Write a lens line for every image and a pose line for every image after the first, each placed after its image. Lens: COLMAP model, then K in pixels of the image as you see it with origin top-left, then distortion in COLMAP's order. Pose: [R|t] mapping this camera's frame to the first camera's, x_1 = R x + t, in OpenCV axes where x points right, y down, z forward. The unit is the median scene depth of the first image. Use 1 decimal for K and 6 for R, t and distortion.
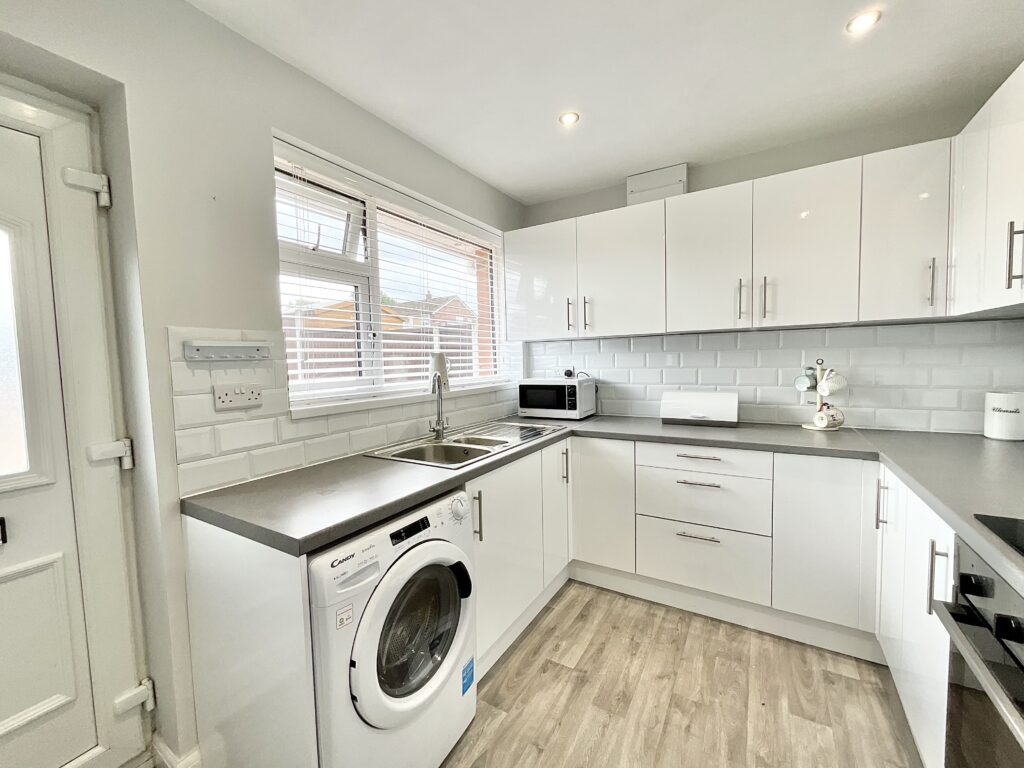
lens RADIAL K [[415.7, 0, 512.0], [0, 415.7, 384.0], [0, 0, 1]] dist [-0.001040, 0.000167]
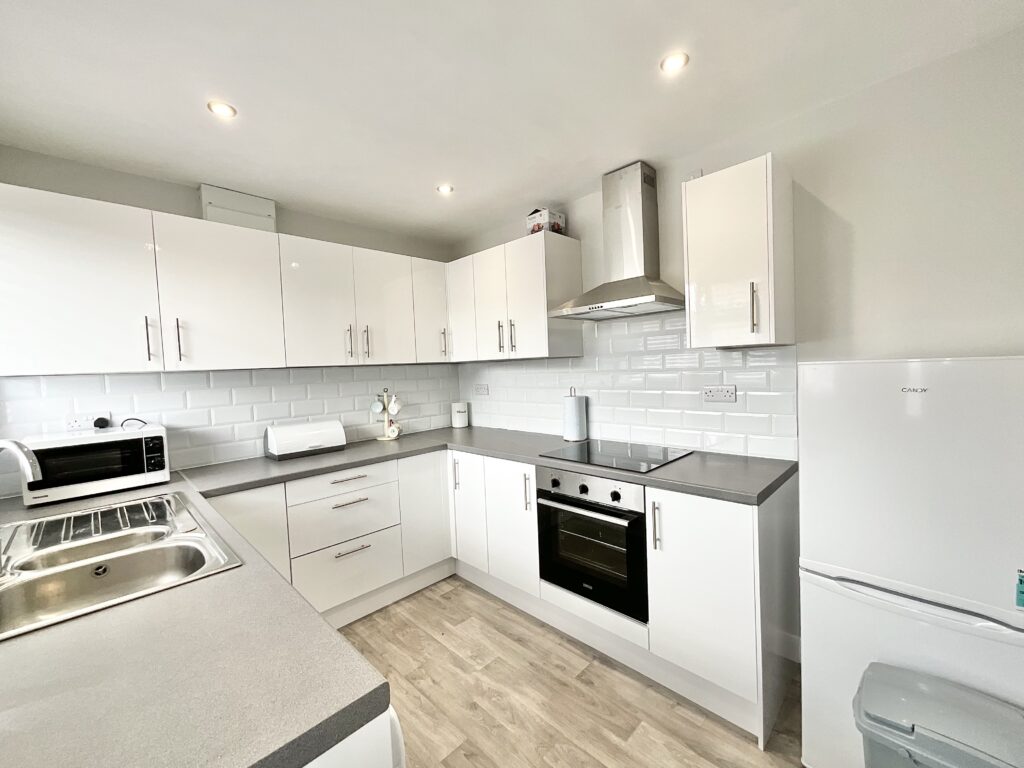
lens RADIAL K [[415.7, 0, 512.0], [0, 415.7, 384.0], [0, 0, 1]] dist [-0.001040, 0.000167]
pose [[0.226536, -0.024453, 0.973696, -0.528576], [0.093452, 0.995618, 0.003262, -0.041483], [-0.969509, 0.090255, 0.227828, 0.287658]]
